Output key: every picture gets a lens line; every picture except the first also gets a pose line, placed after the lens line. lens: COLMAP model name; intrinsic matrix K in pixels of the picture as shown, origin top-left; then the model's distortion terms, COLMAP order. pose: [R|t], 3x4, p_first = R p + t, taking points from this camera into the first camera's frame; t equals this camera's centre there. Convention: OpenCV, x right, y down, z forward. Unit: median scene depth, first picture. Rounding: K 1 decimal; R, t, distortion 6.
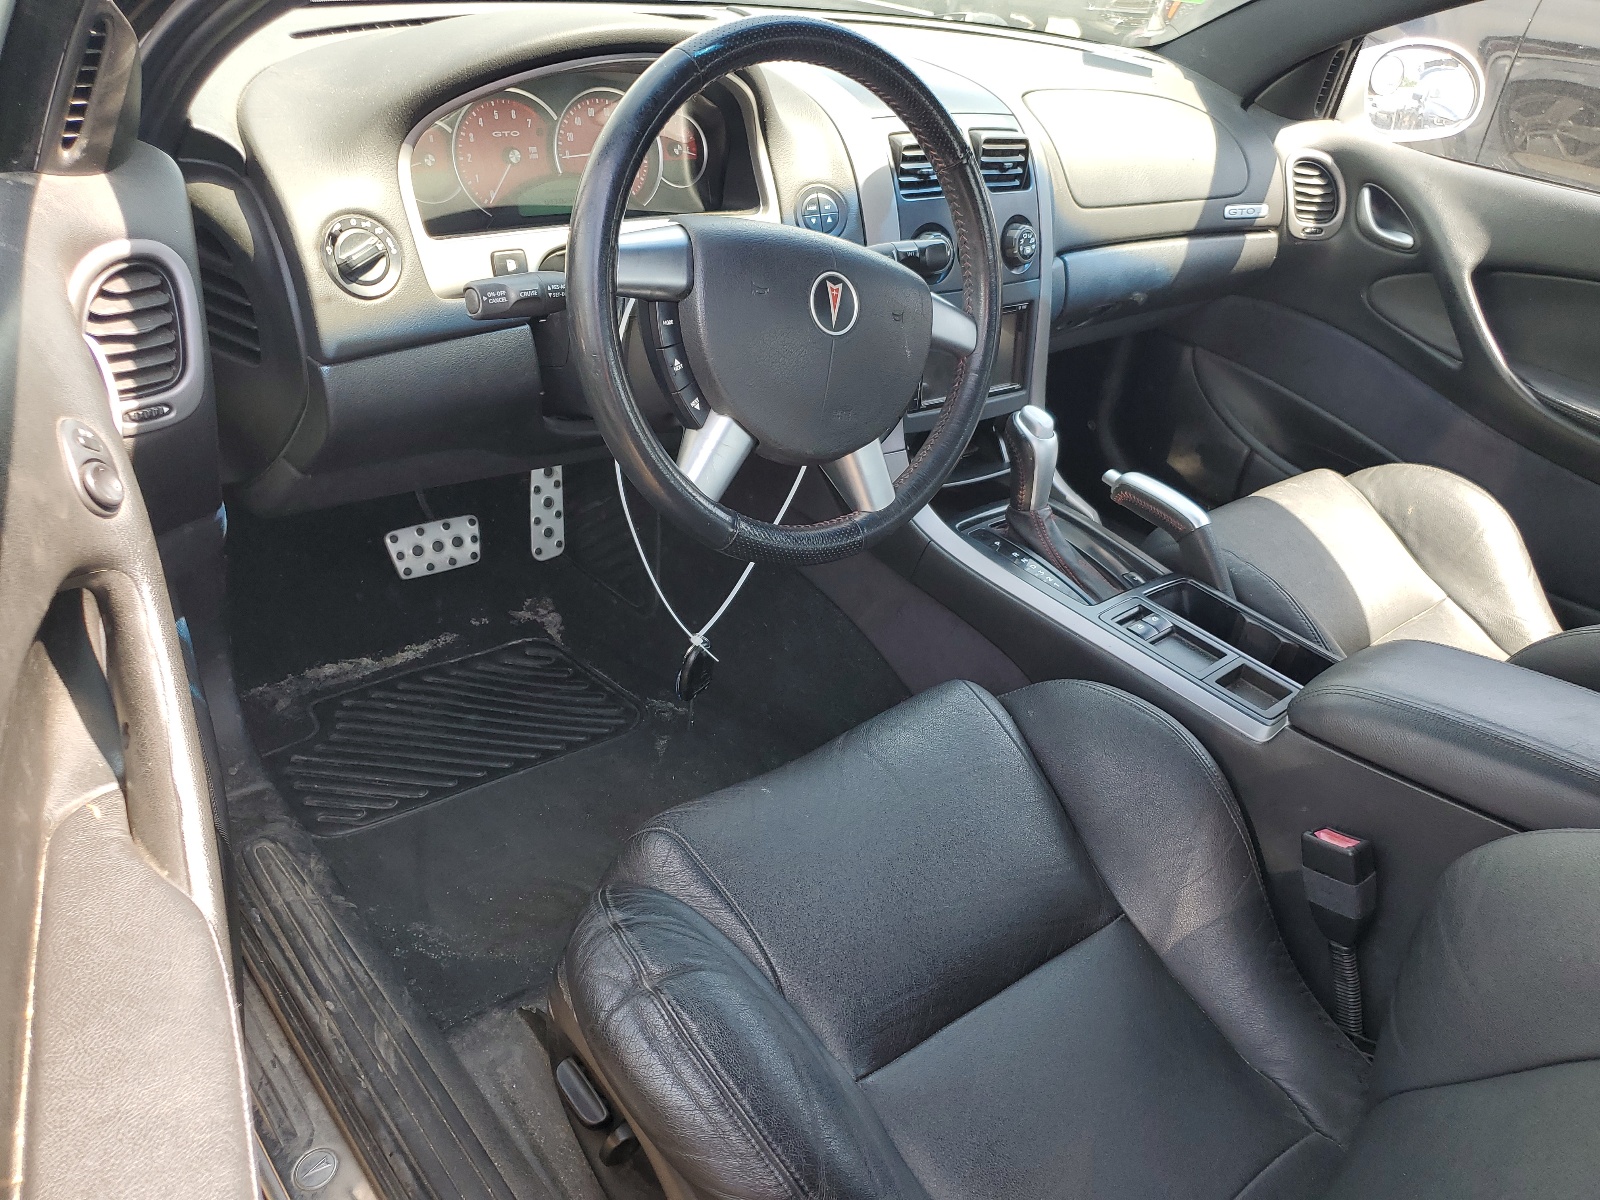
lens RADIAL K [[1219.8, 0, 799.7], [0, 1219.8, 603.6], [0, 0, 1]] dist [0.012613, -0.017721]
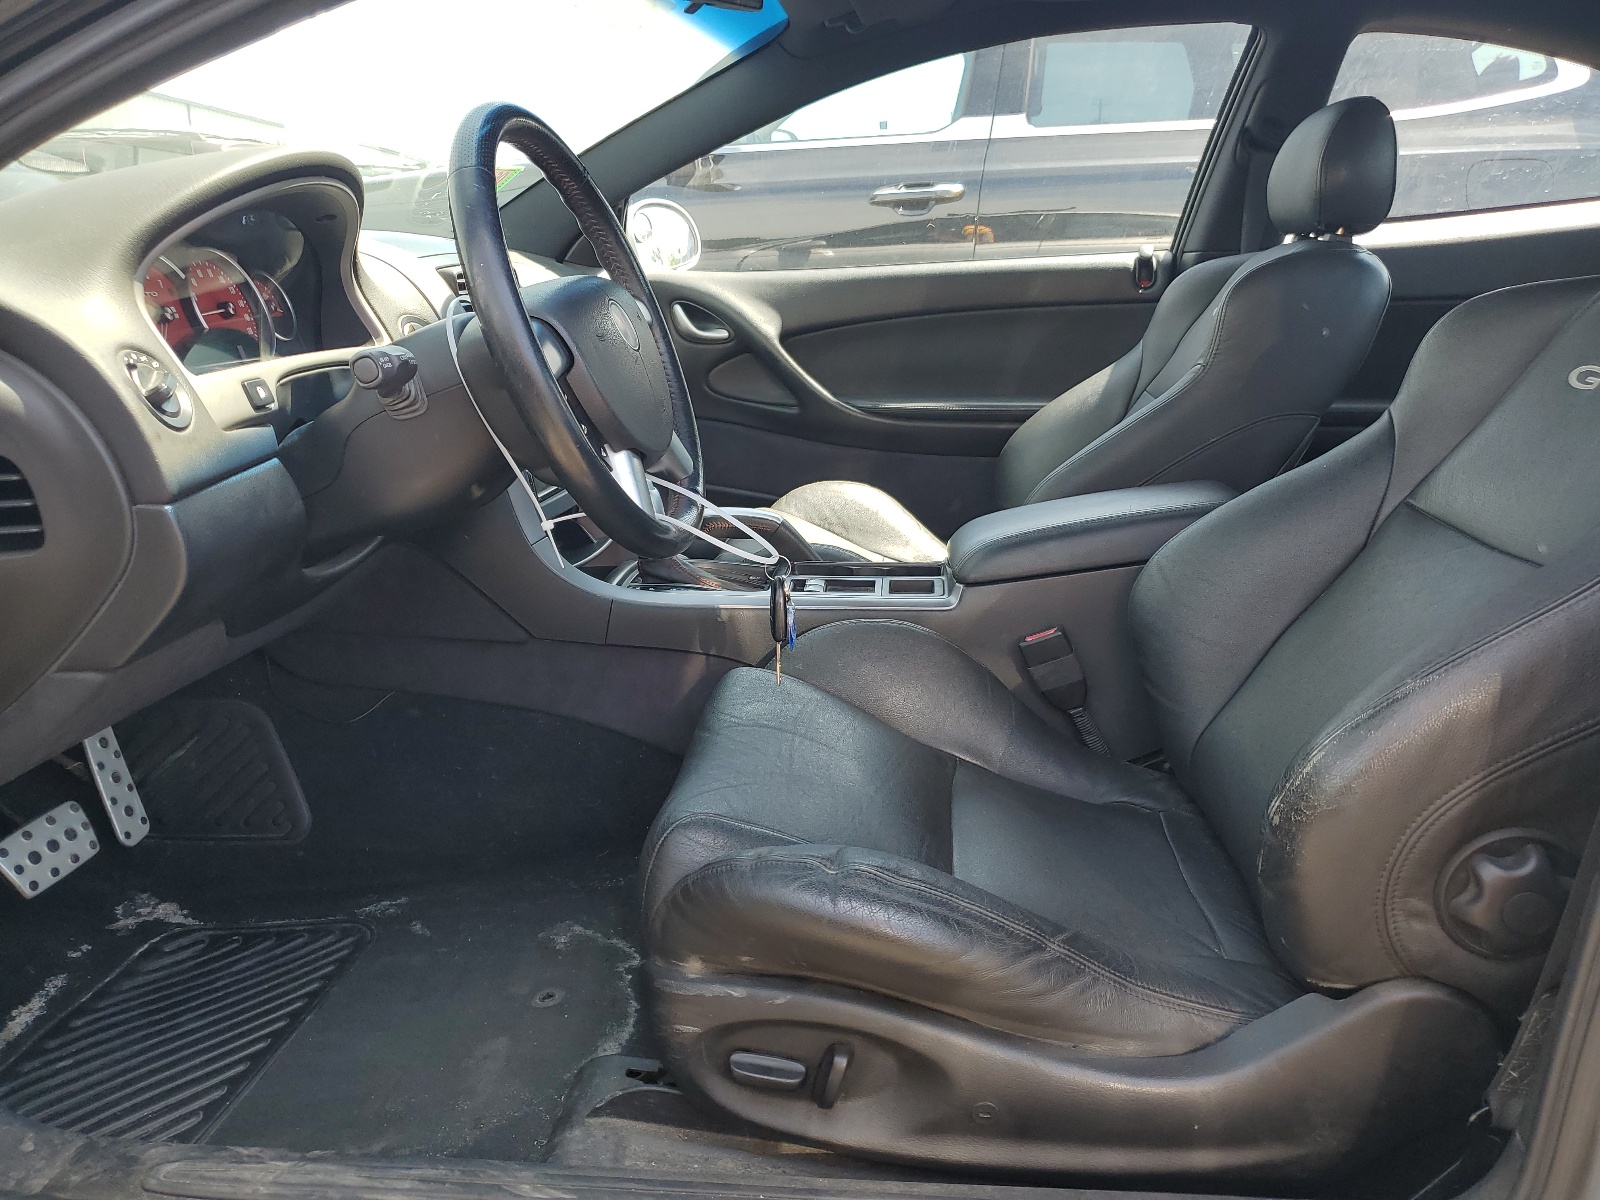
lens RADIAL K [[1219.8, 0, 797.8], [0, 1219.8, 598.5], [0, 0, 1]] dist [0.012613, -0.017721]
pose [[0.712674, -0.317050, 0.625759, -0.360101], [0.450573, 0.890589, -0.061925, 0.071533], [-0.537661, 0.326083, 0.777554, 0.049095]]
